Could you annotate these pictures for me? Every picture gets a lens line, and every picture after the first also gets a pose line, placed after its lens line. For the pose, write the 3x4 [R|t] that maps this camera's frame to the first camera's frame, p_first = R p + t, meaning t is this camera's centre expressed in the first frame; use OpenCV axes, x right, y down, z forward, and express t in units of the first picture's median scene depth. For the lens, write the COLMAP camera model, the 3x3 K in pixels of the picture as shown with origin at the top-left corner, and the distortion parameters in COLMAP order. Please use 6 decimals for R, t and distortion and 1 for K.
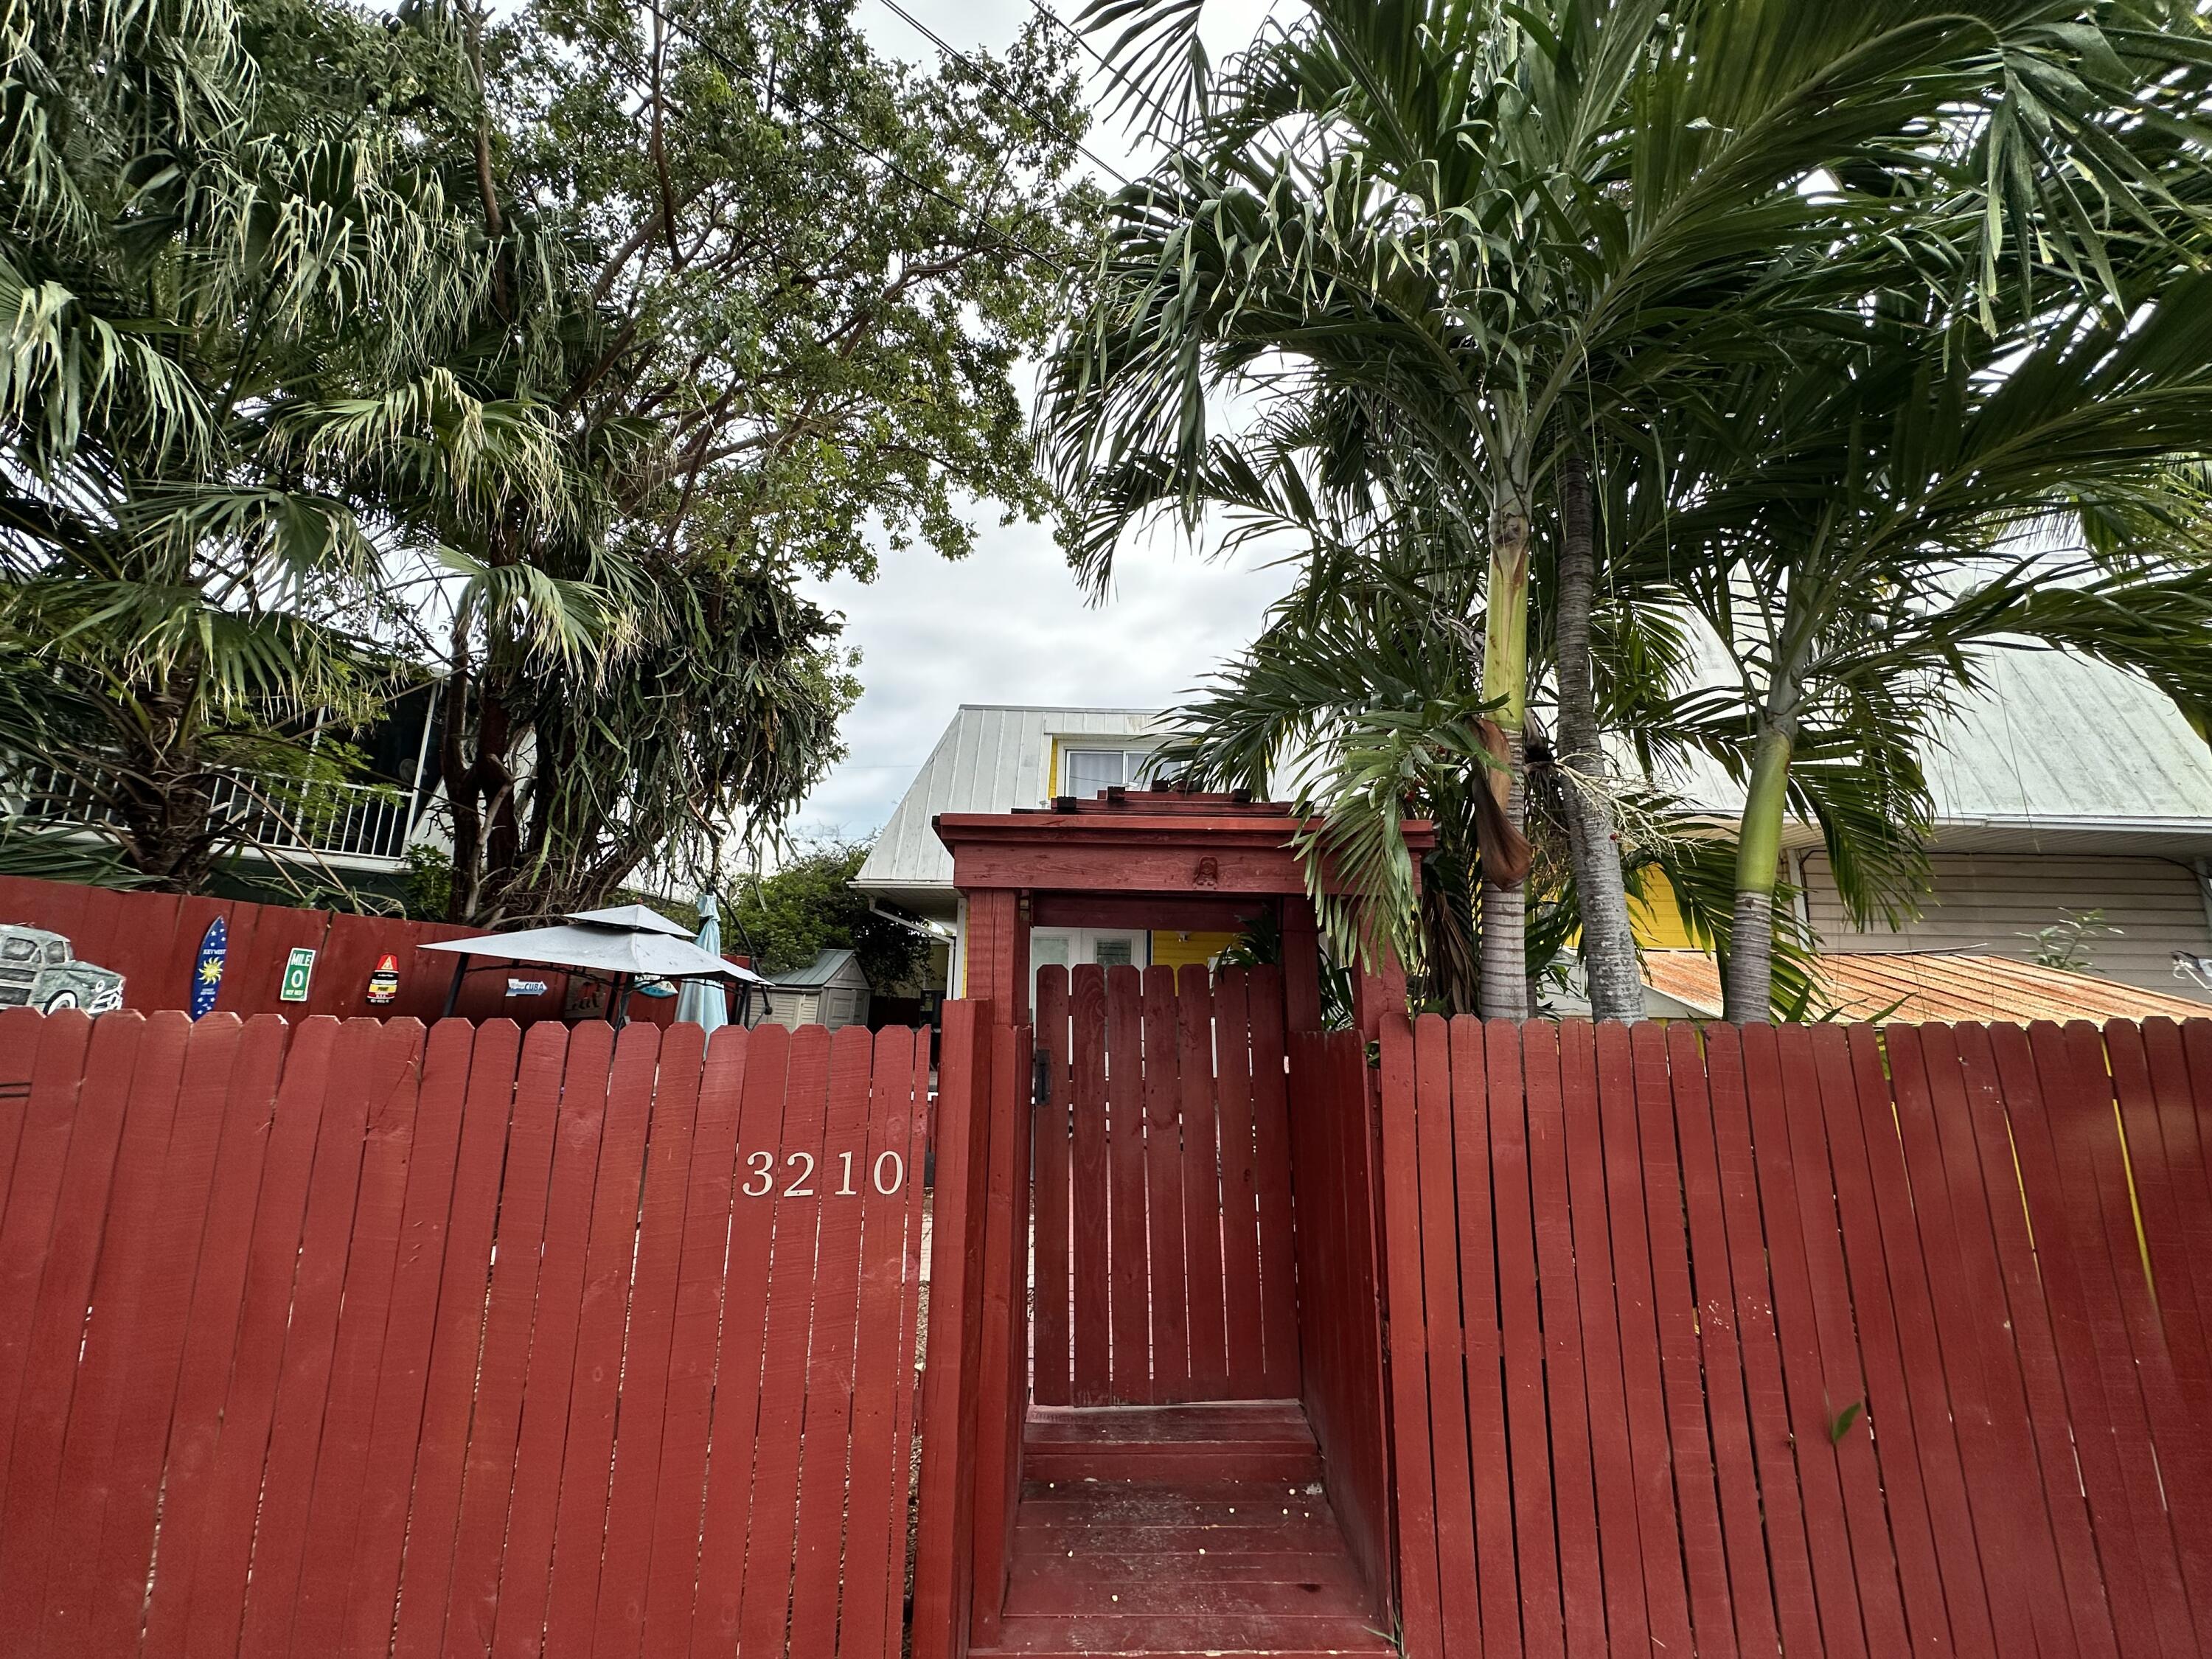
lens RADIAL K [[879.7, 0, 1106.3], [0, 879.7, 831.7], [0, 0, 1]] dist [-0.002202, 0.000616]
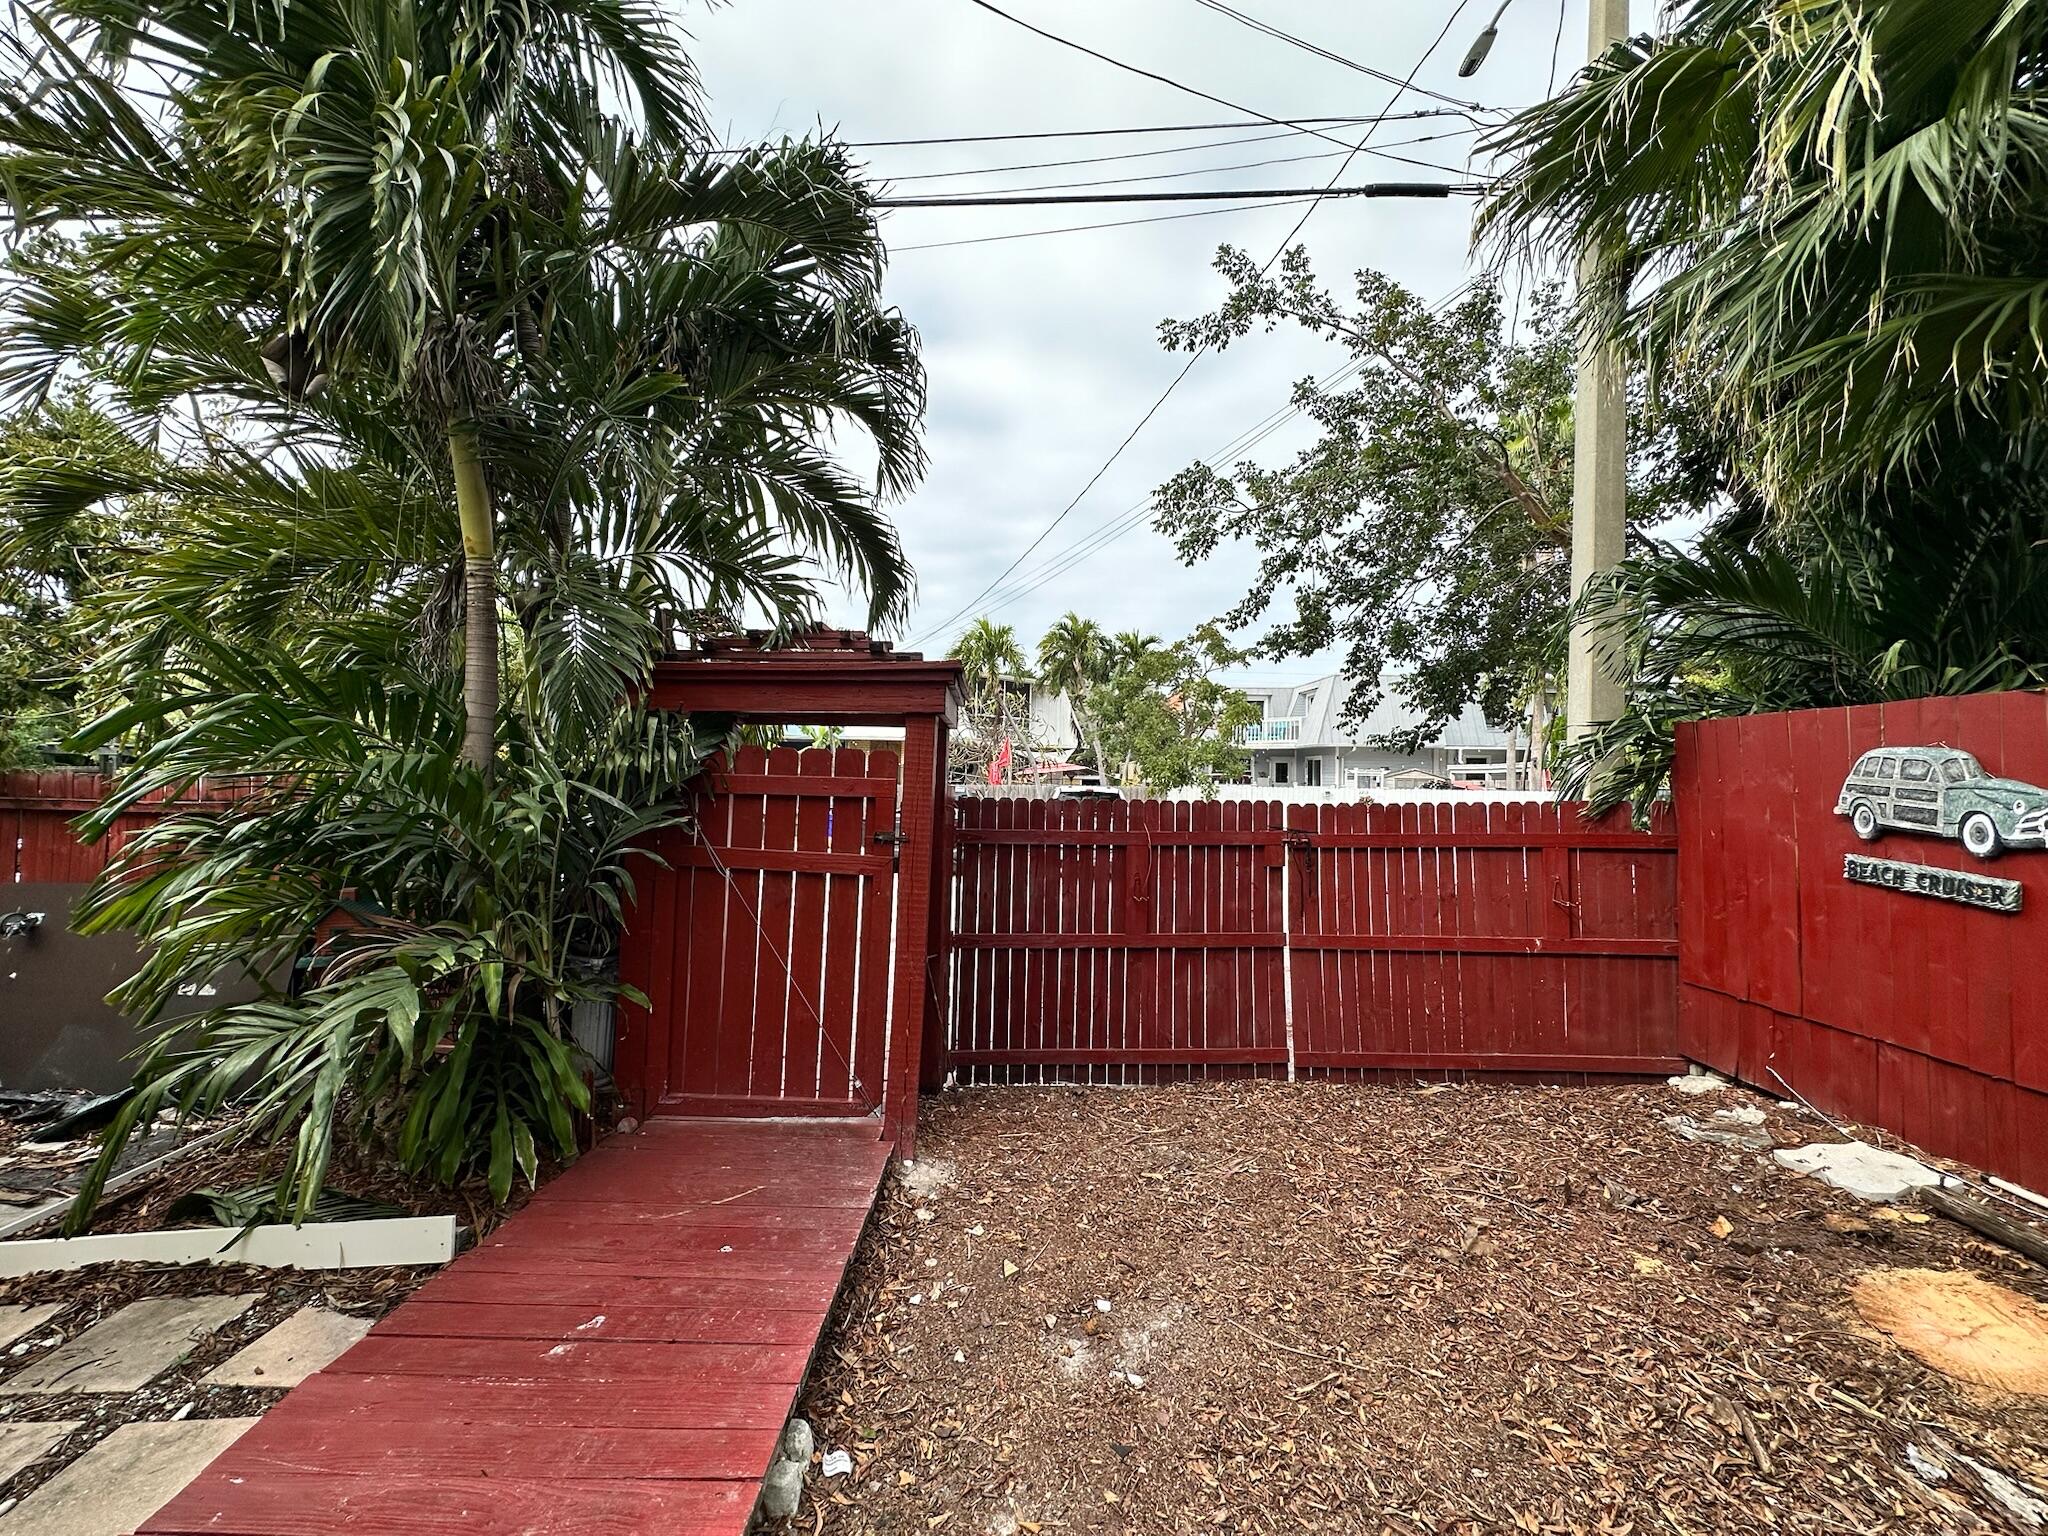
lens RADIAL K [[812.7, 0, 1024.0], [0, 812.7, 768.0], [0, 0, 1]] dist [-0.001579, 0.000126]
pose [[-0.999353, -0.035957, 0.001017, -0.117748], [-0.035340, 0.976130, -0.214293, 0.189563], [0.006713, -0.214191, -0.976769, 0.983361]]
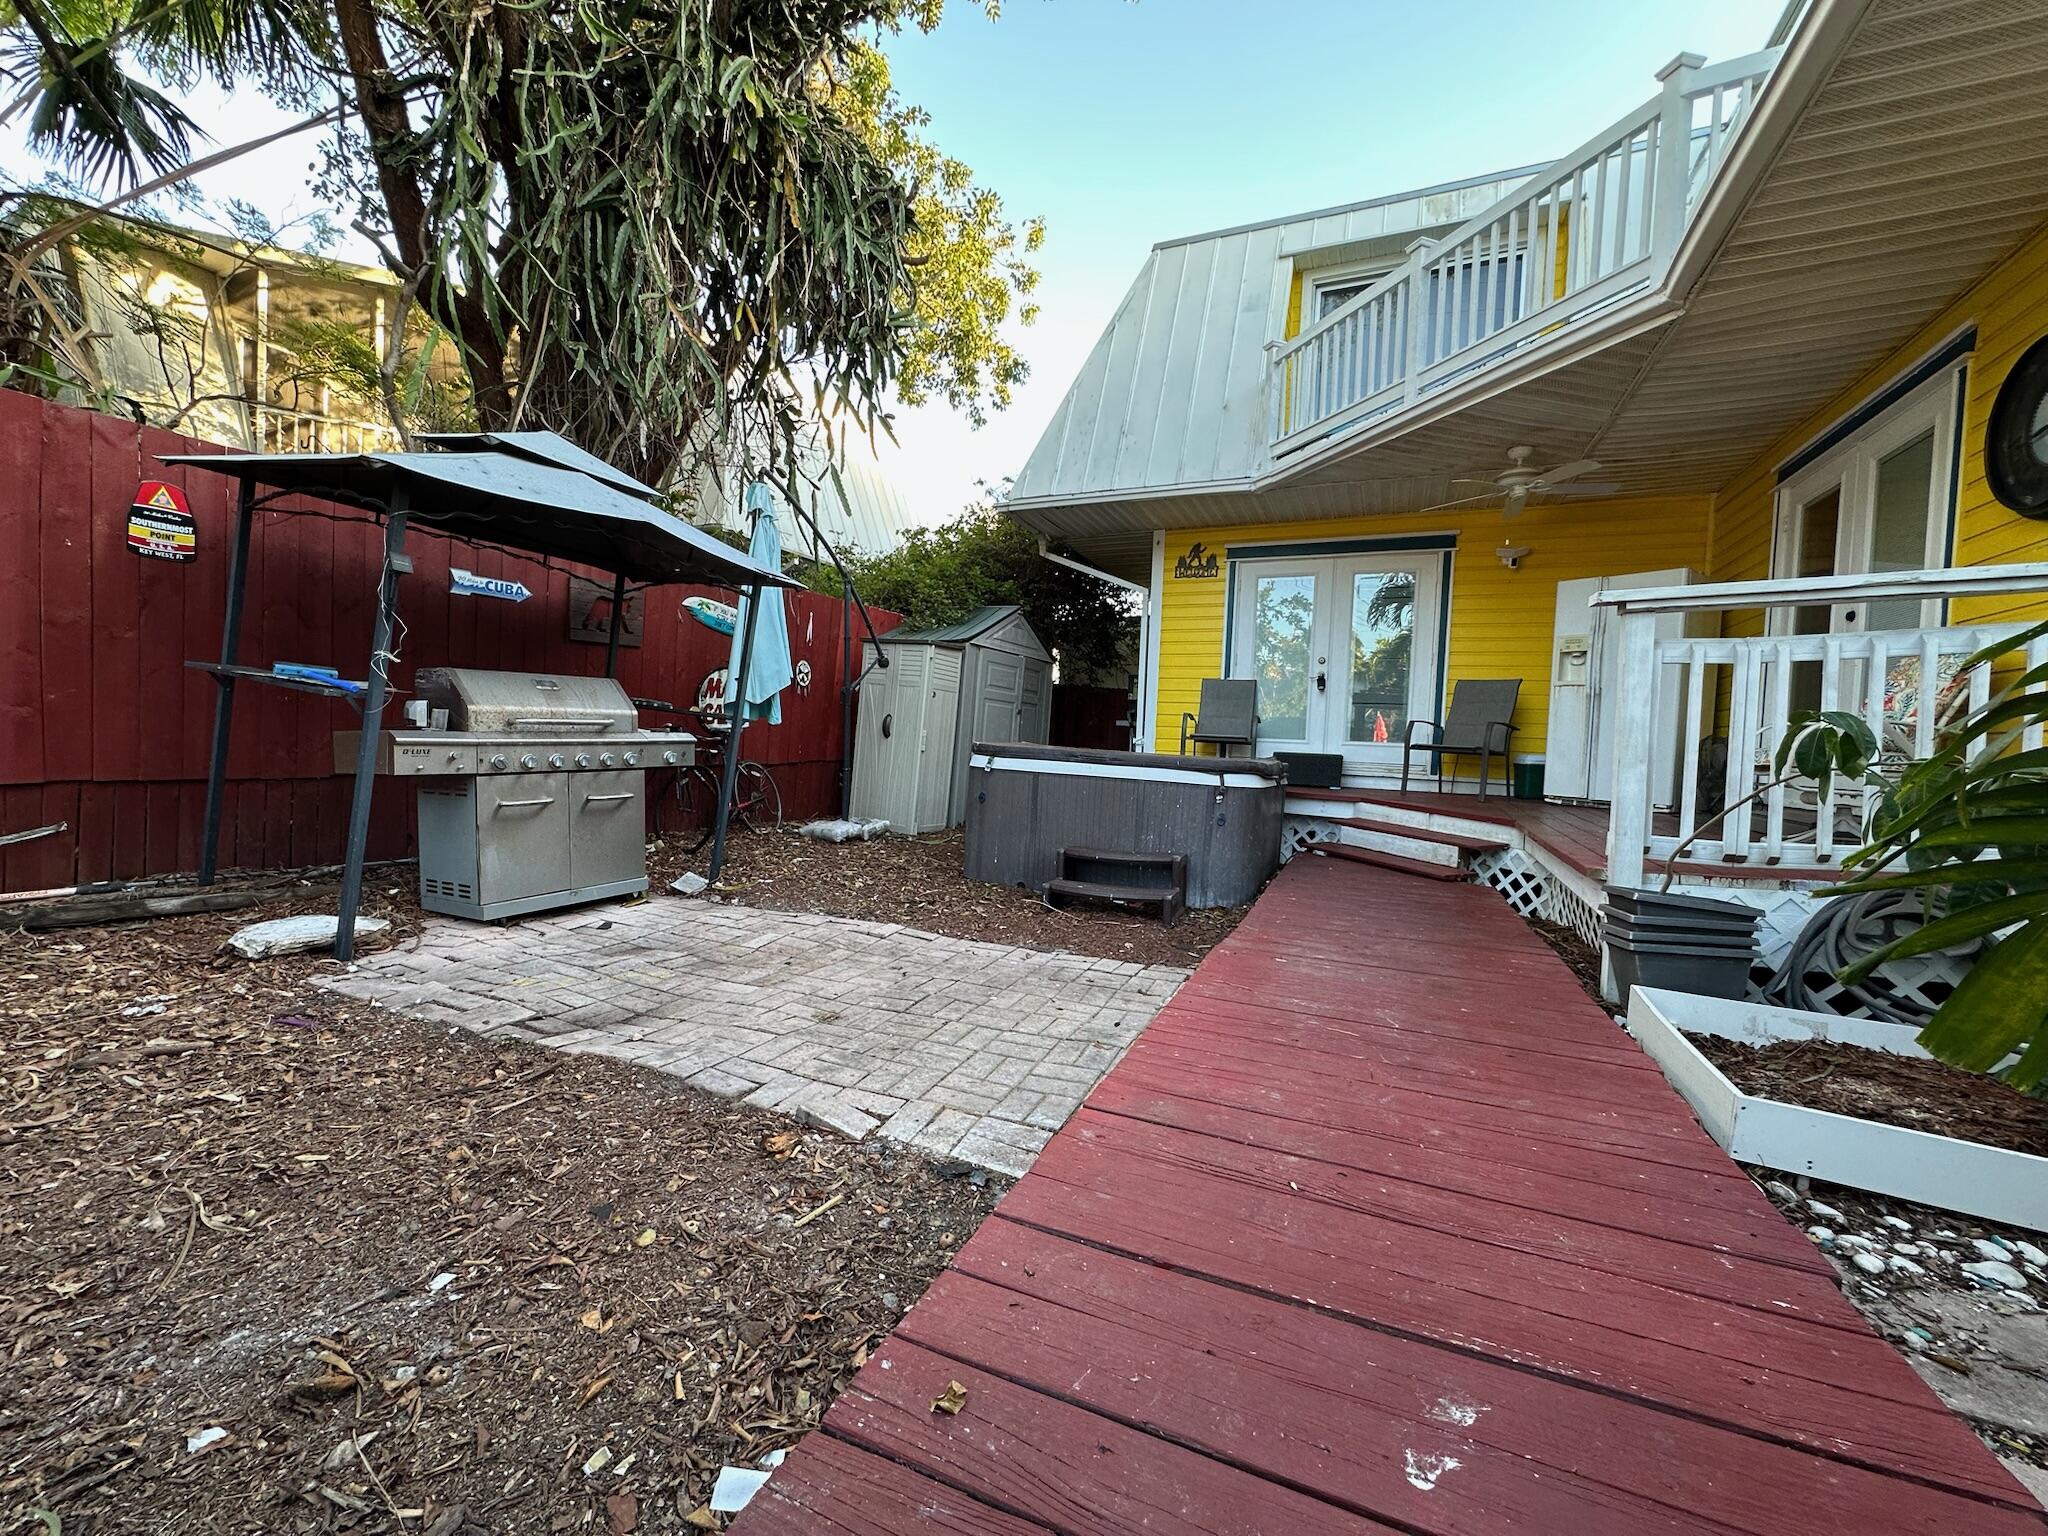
lens RADIAL K [[819.2, 0, 1024.1], [0, 819.2, 770.3], [0, 0, 1]] dist [-0.002836, 0.000845]
pose [[0.912618, 0.034703, -0.407337, 0.027375], [0.056474, 0.976136, 0.209688, 0.205449], [0.404893, -0.214369, 0.888880, 0.533977]]
